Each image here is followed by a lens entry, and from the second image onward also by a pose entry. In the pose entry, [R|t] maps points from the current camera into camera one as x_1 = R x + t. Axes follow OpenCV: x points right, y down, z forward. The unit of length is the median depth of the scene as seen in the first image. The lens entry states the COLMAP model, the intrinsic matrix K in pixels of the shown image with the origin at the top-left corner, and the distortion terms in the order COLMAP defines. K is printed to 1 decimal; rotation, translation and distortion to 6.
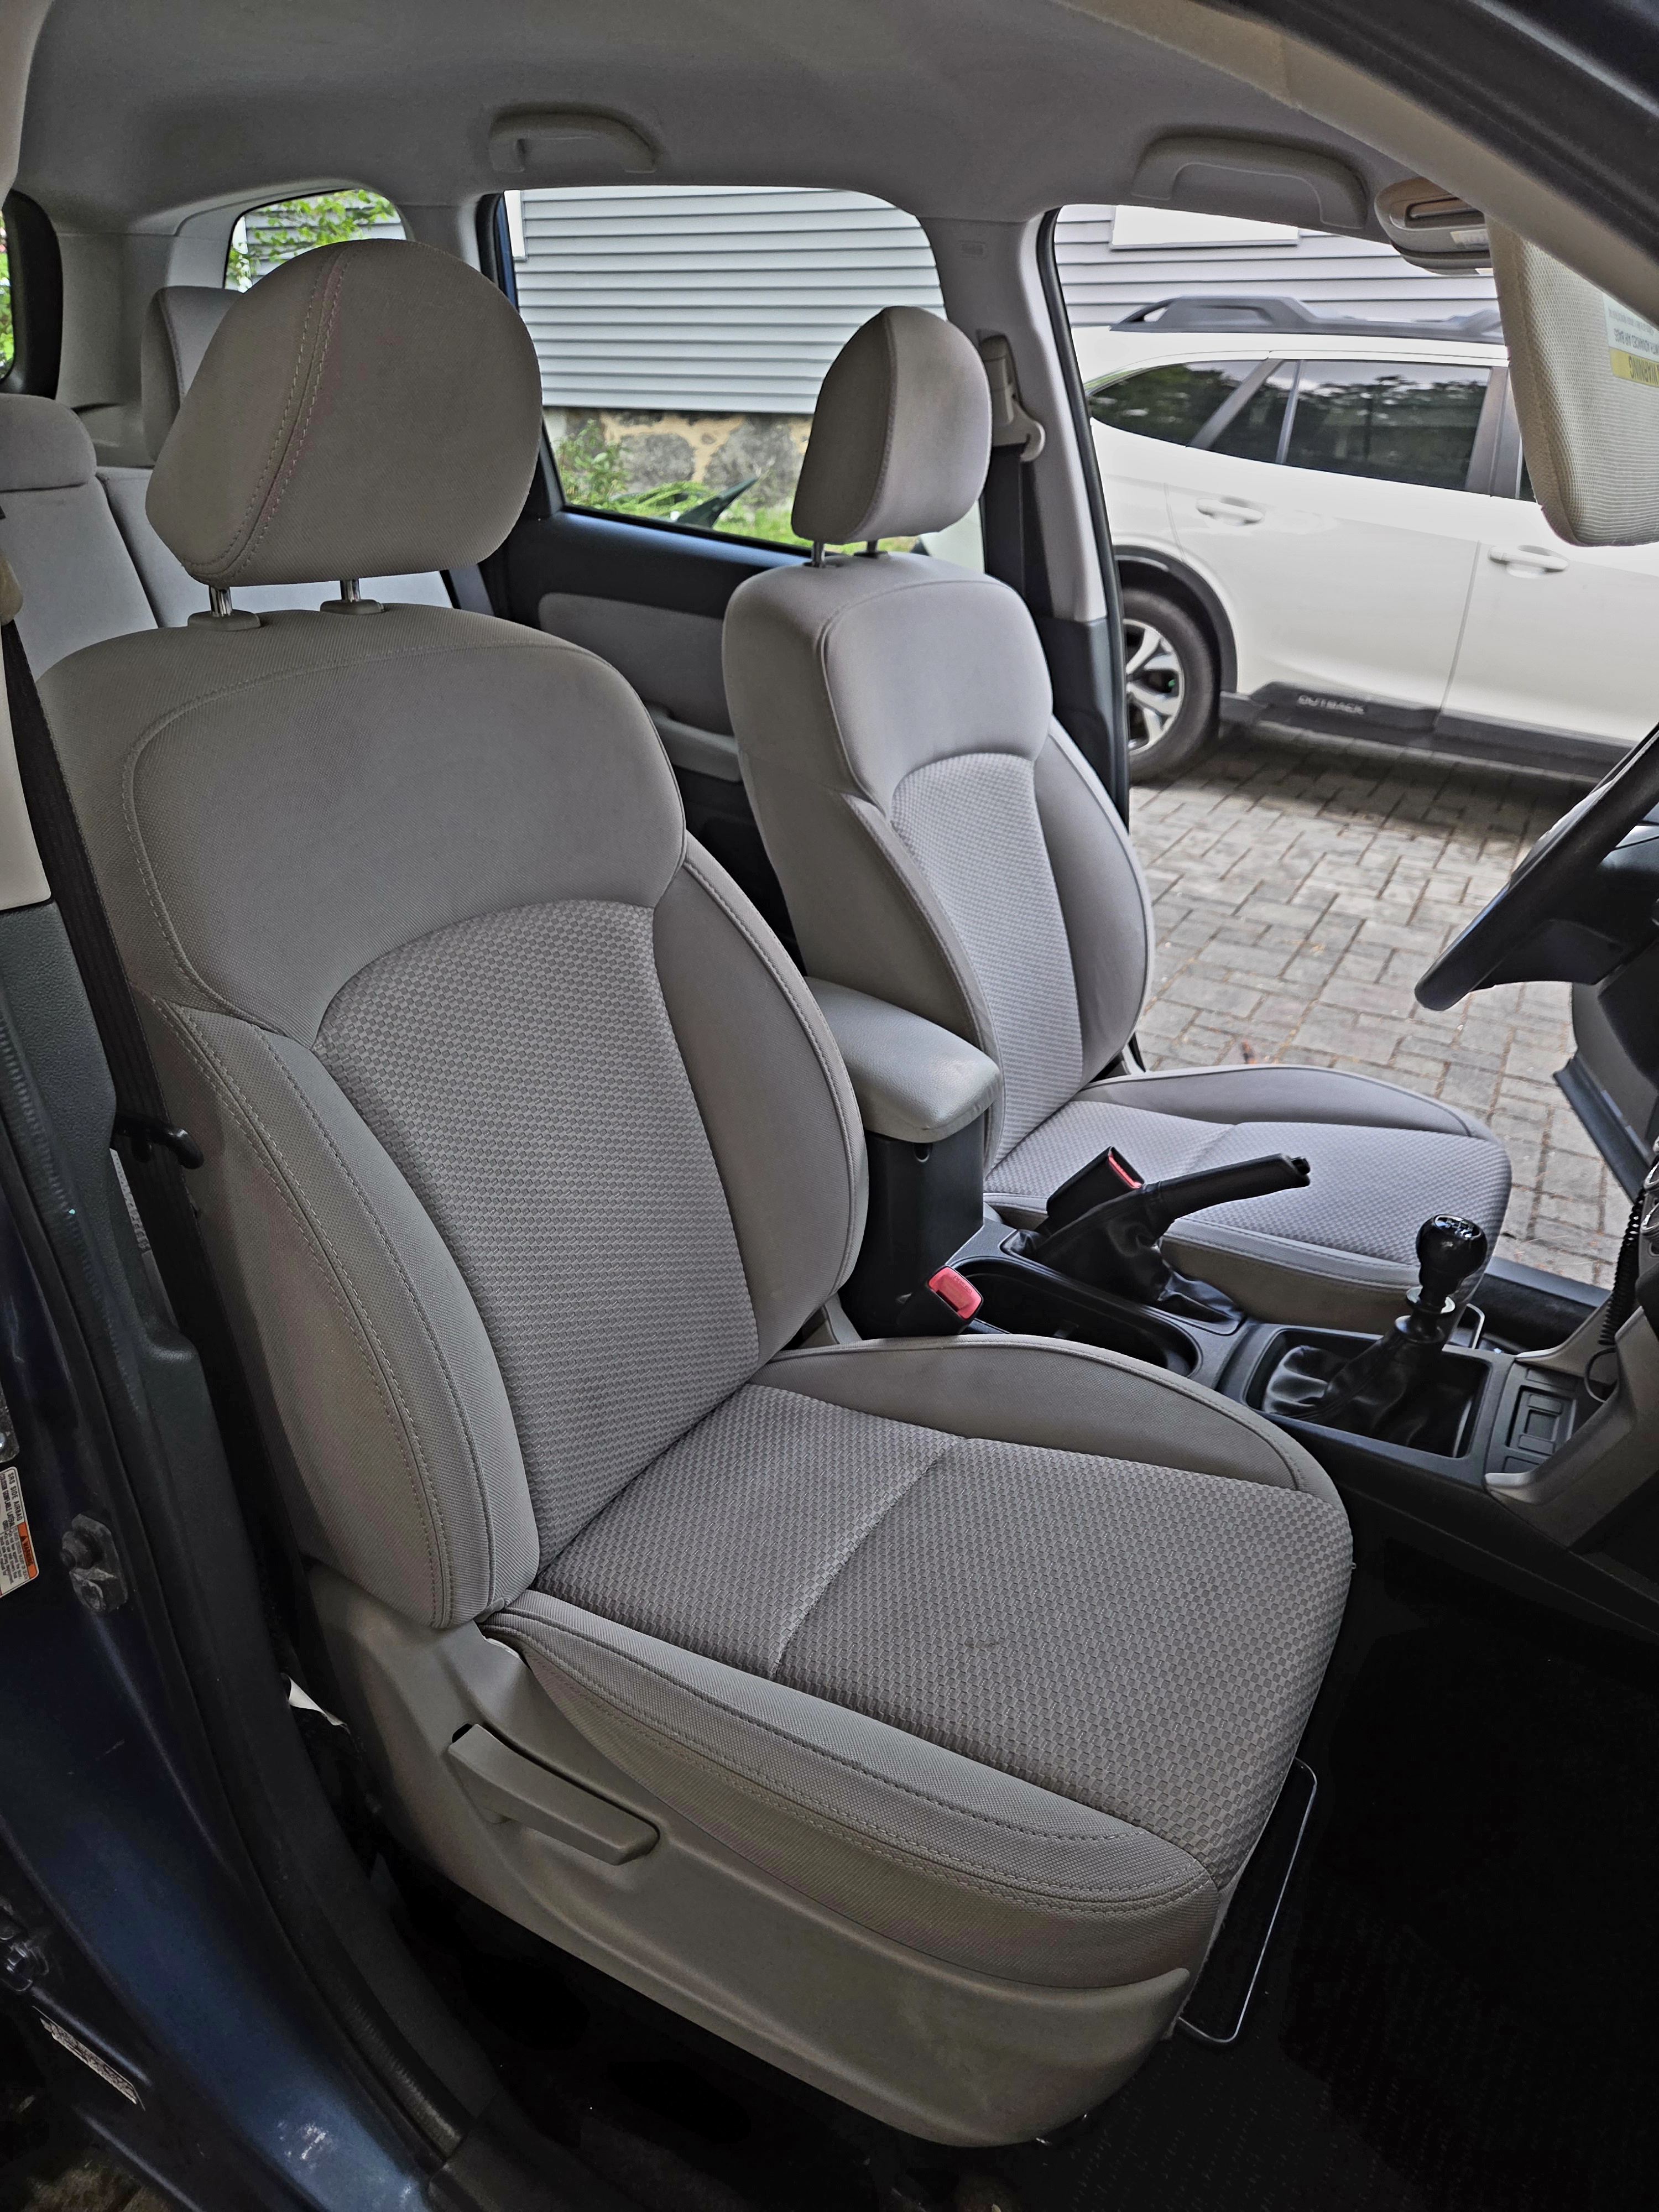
lens RADIAL K [[1482.2, 0, 824.1], [0, 1482.2, 1114.6], [0, 0, 1]] dist [0.020533, -0.008614]
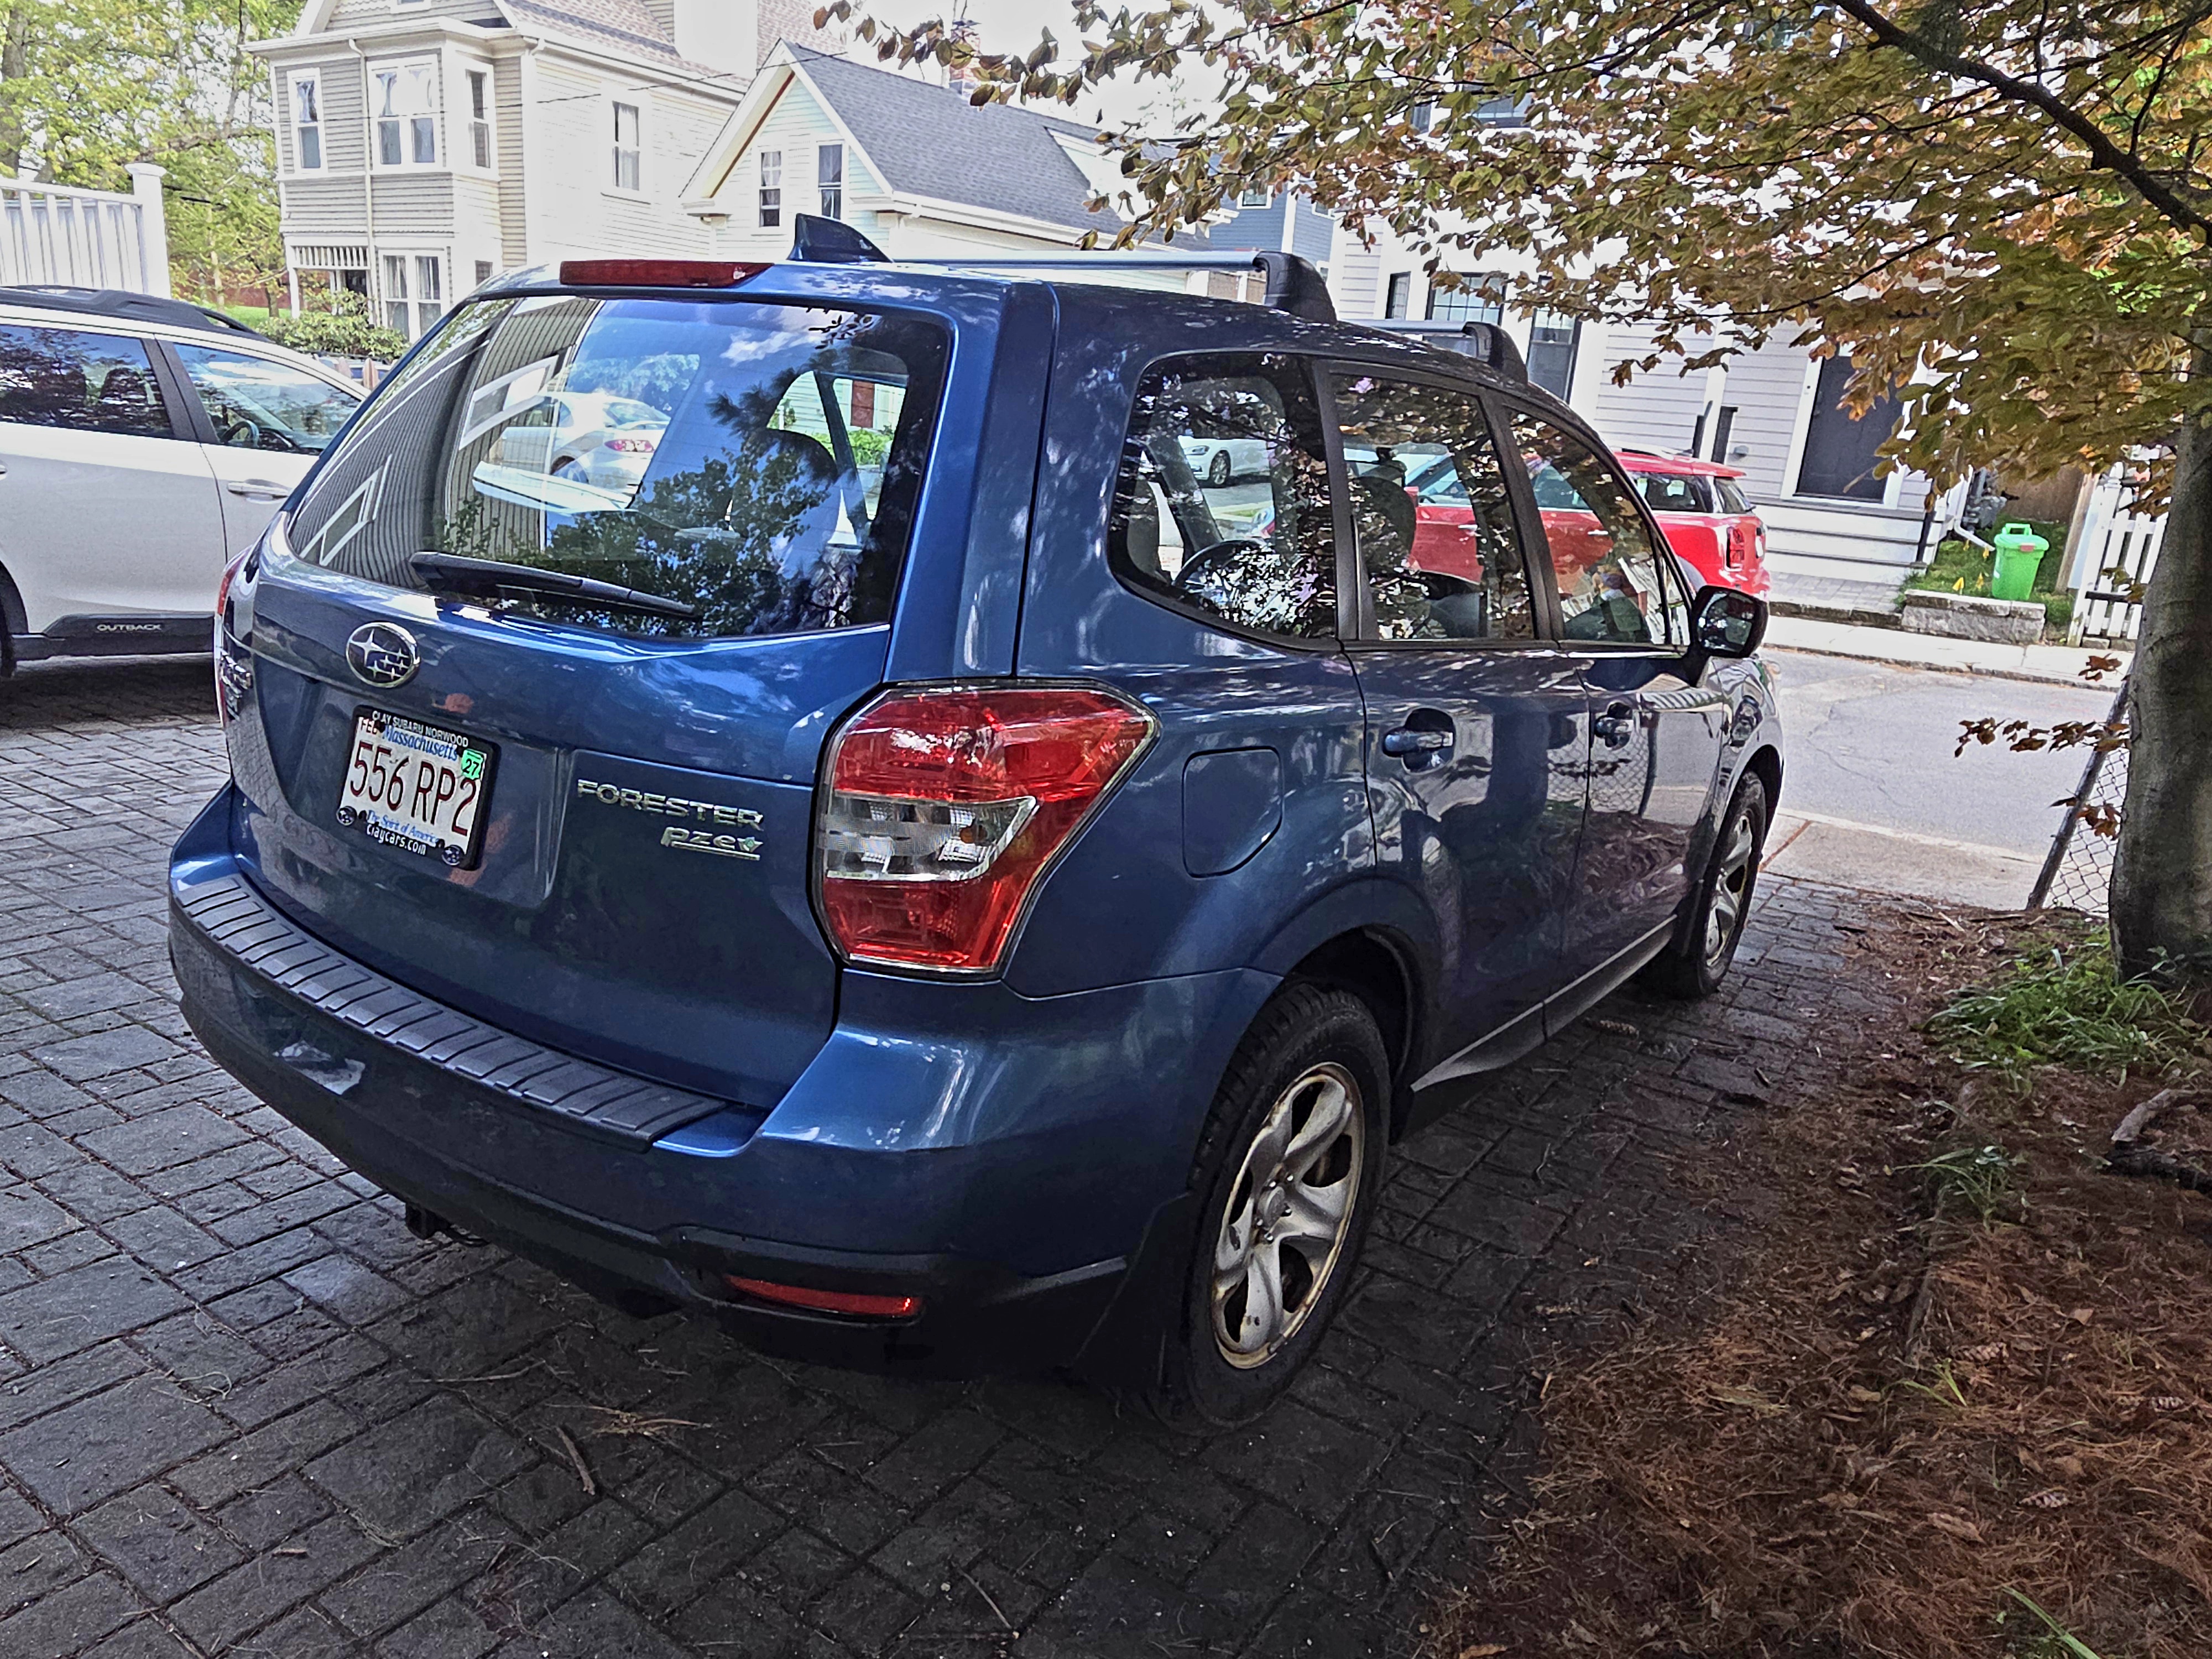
lens RADIAL K [[1492.6, 0, 1098.7], [0, 1492.6, 870.7], [0, 0, 1]] dist [-0.000645, -0.006445]
pose [[0.076402, -0.314921, 0.946038, -2.586983], [0.363054, 0.892464, 0.267767, -0.564333], [-0.928630, 0.323005, 0.182519, 0.744948]]
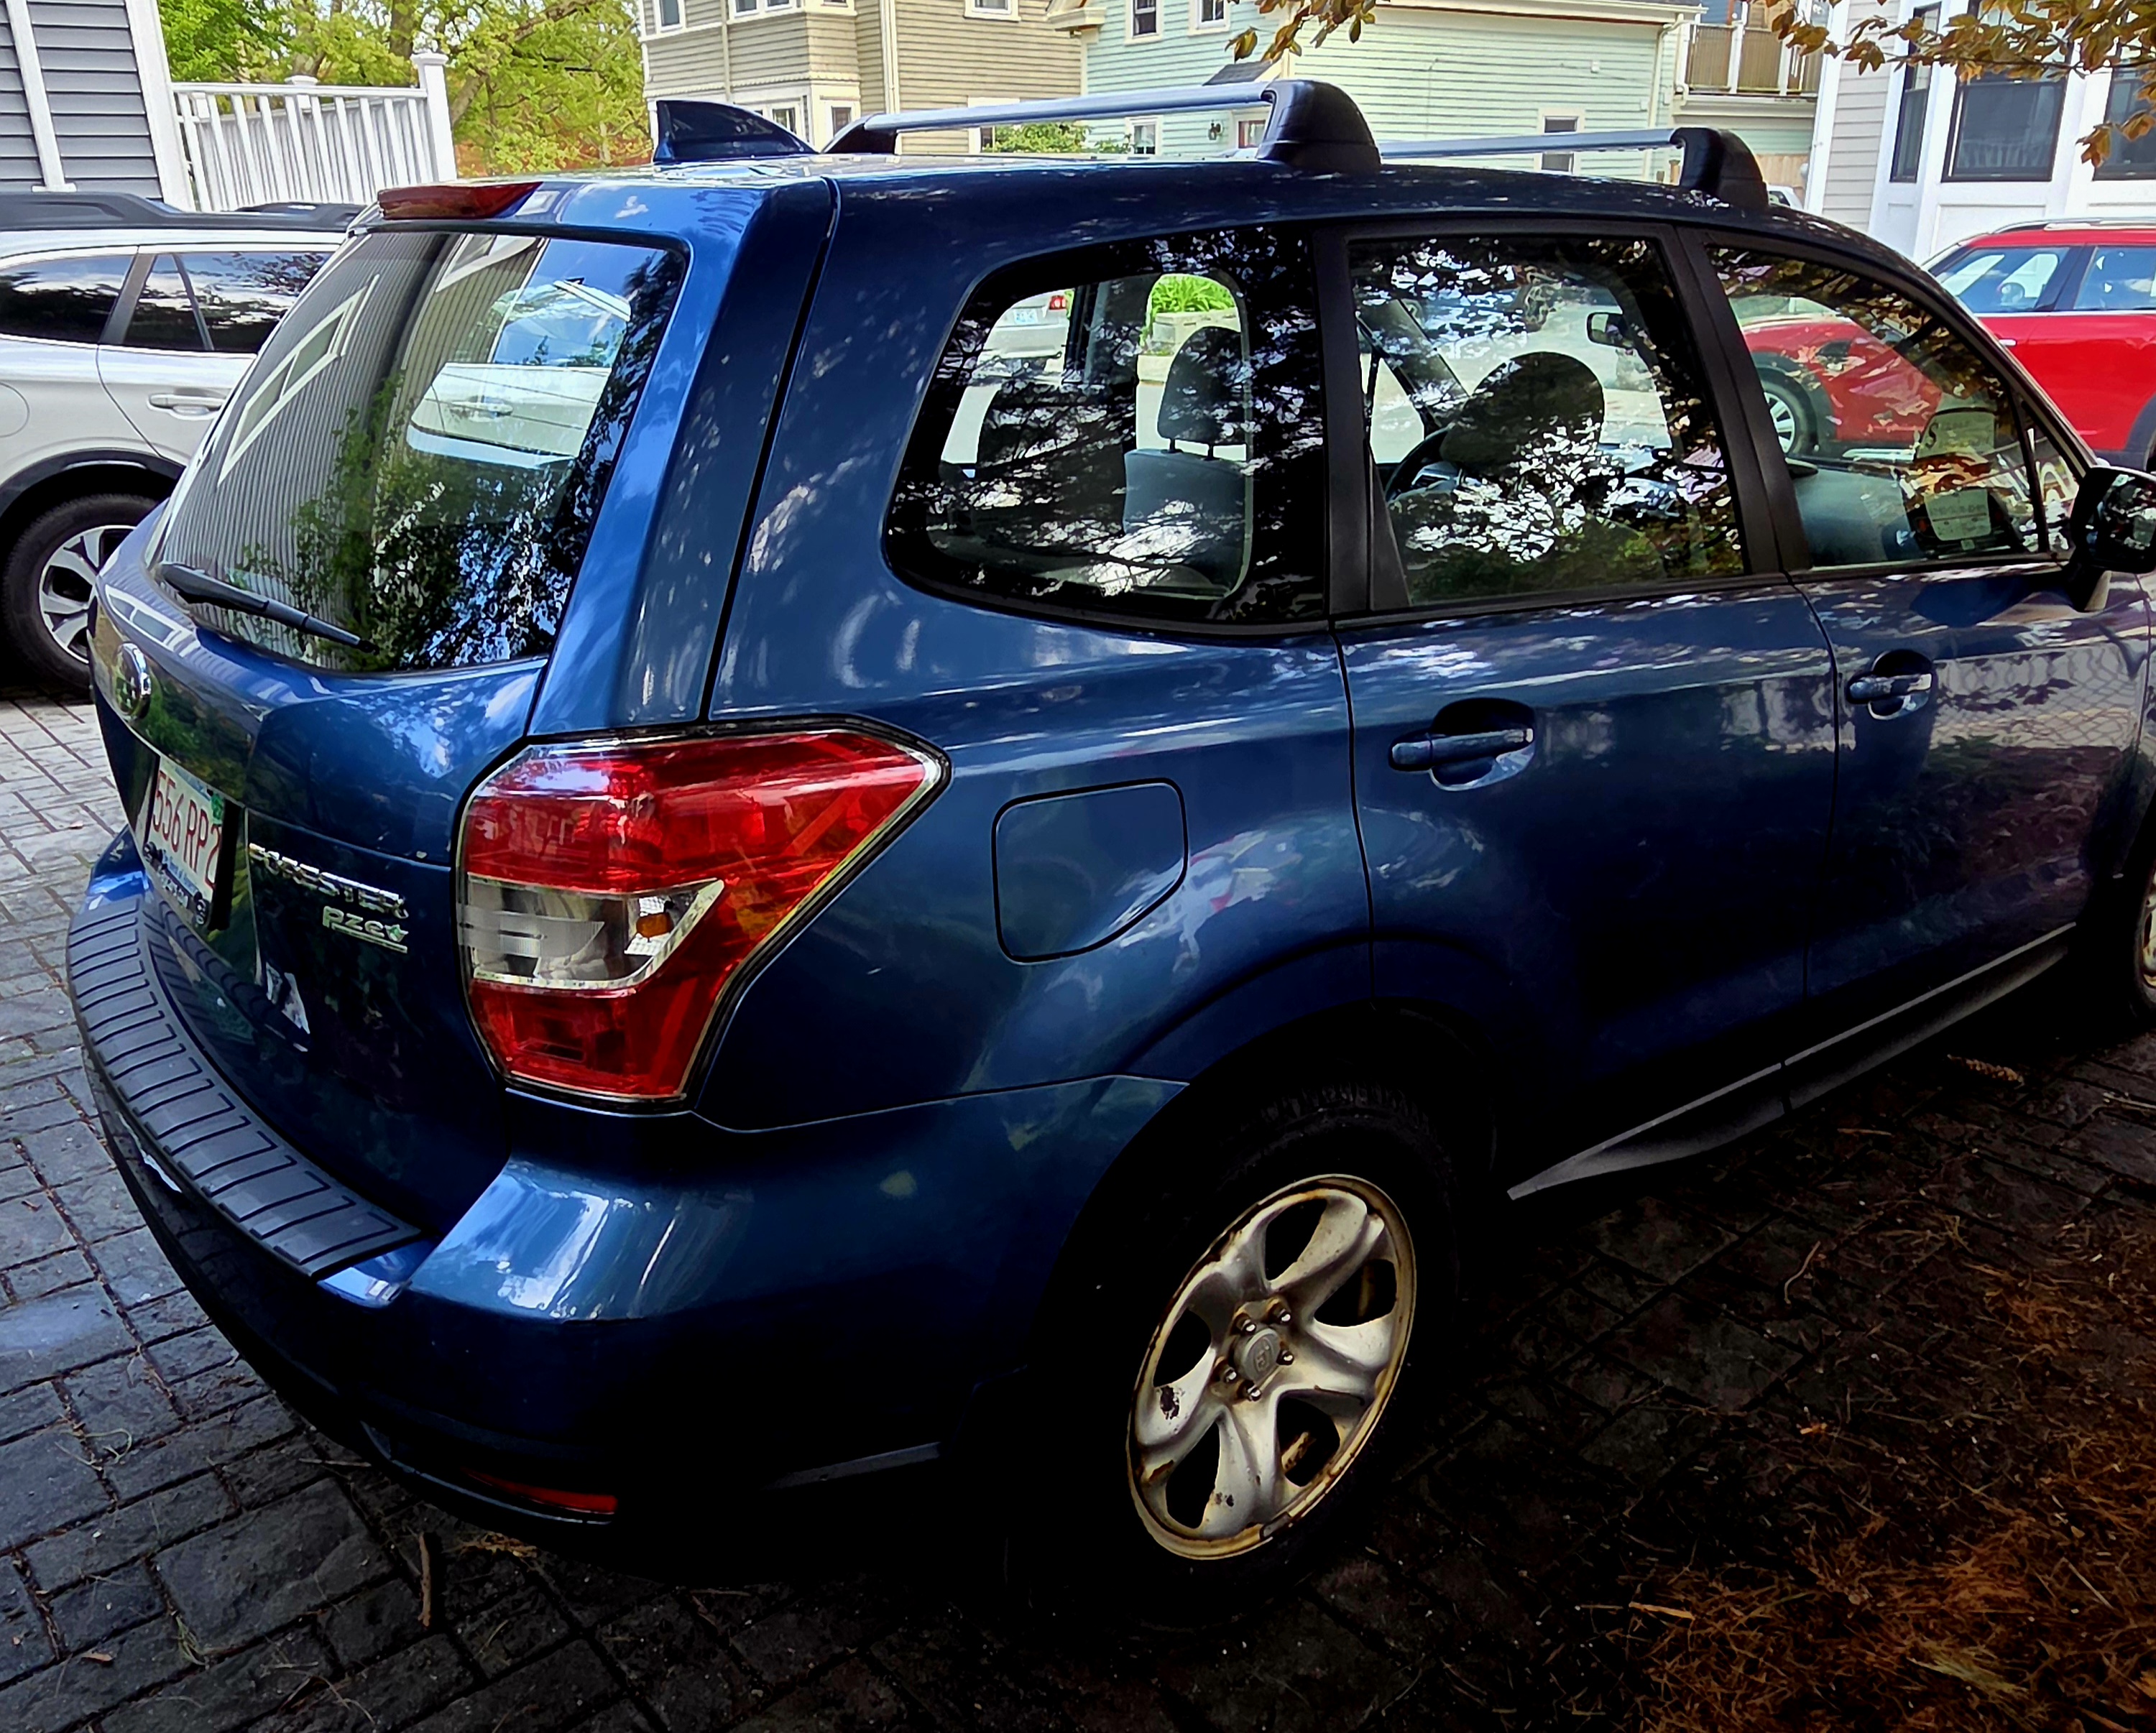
lens RADIAL K [[1721.9, 0, 1086.1], [0, 1721.9, 860.6], [0, 0, 1]] dist [-0.000106, -0.006534]
pose [[0.327894, -0.359417, 0.873673, -2.393016], [0.419867, 0.883888, 0.206042, -0.489282], [-0.846285, 0.299267, 0.440729, 0.471318]]
